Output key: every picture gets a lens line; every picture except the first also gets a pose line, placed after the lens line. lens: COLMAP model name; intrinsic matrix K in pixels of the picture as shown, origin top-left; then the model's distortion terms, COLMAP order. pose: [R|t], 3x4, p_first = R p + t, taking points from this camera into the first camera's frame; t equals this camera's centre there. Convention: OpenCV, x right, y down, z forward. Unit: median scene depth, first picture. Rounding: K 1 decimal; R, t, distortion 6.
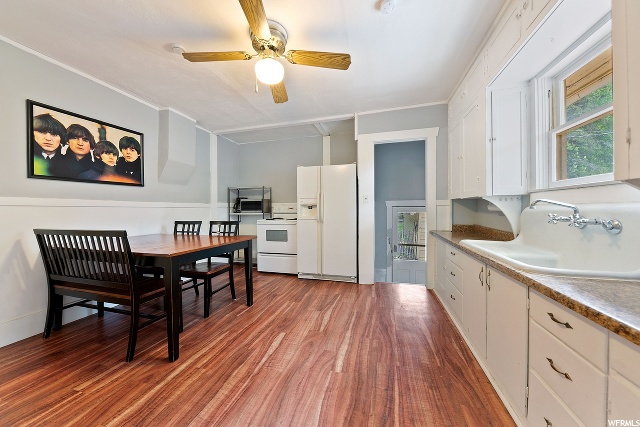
lens RADIAL K [[224.6, 0, 314.4], [0, 224.6, 208.2], [0, 0, 1]] dist [0.000340, -0.000078]
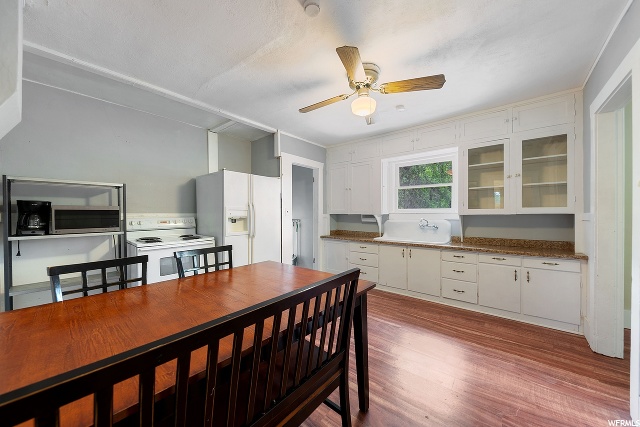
lens RADIAL K [[241.6, 0, 315.6], [0, 241.6, 212.9], [0, 0, 1]] dist [0.001401, 0.000133]
pose [[0.367653, 0.008485, 0.929924, -0.904082], [-0.001319, 0.999962, -0.008602, -0.032594], [-0.929962, 0.001936, 0.367651, 0.486859]]
